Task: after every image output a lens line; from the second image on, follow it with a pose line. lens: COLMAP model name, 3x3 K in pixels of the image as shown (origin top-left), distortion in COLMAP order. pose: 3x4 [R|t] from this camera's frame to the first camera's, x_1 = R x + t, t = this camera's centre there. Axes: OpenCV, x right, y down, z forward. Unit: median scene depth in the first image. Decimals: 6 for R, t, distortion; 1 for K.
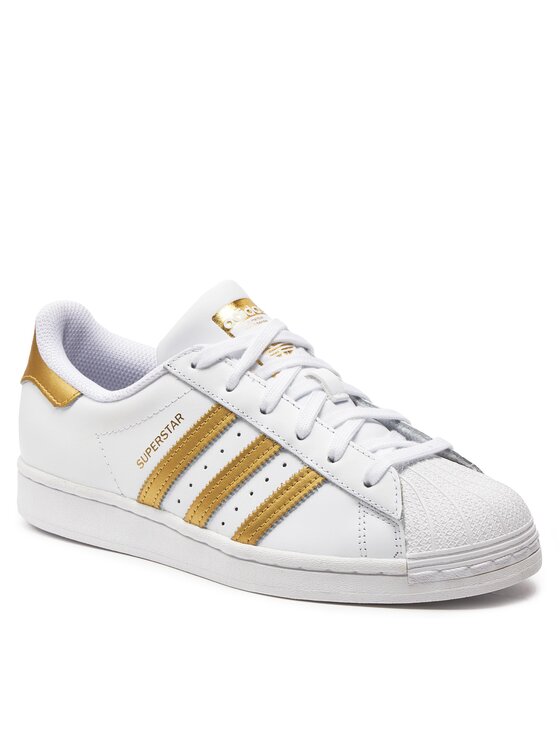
lens RADIAL K [[2188.3, 0, 280.0], [0, 2188.3, 373.0], [0, 0, 1]] dist [-0.046739, -0.275785]
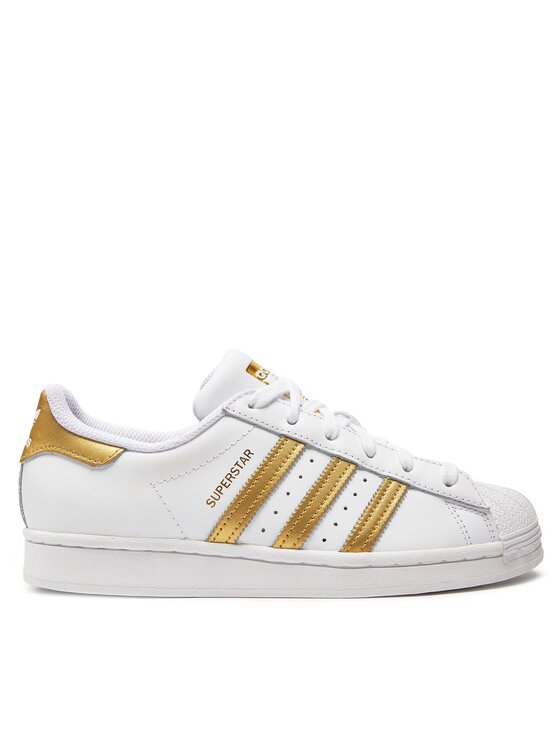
lens RADIAL K [[951.1, 0, 280.0], [0, 951.1, 373.0], [0, 0, 1]] dist [-0.144292, 0.009415]
pose [[0.816493, 0.008570, 0.577292, -0.301252], [0.140317, 0.966965, -0.212813, 0.083324], [-0.560045, 0.254764, 0.788318, 0.618483]]
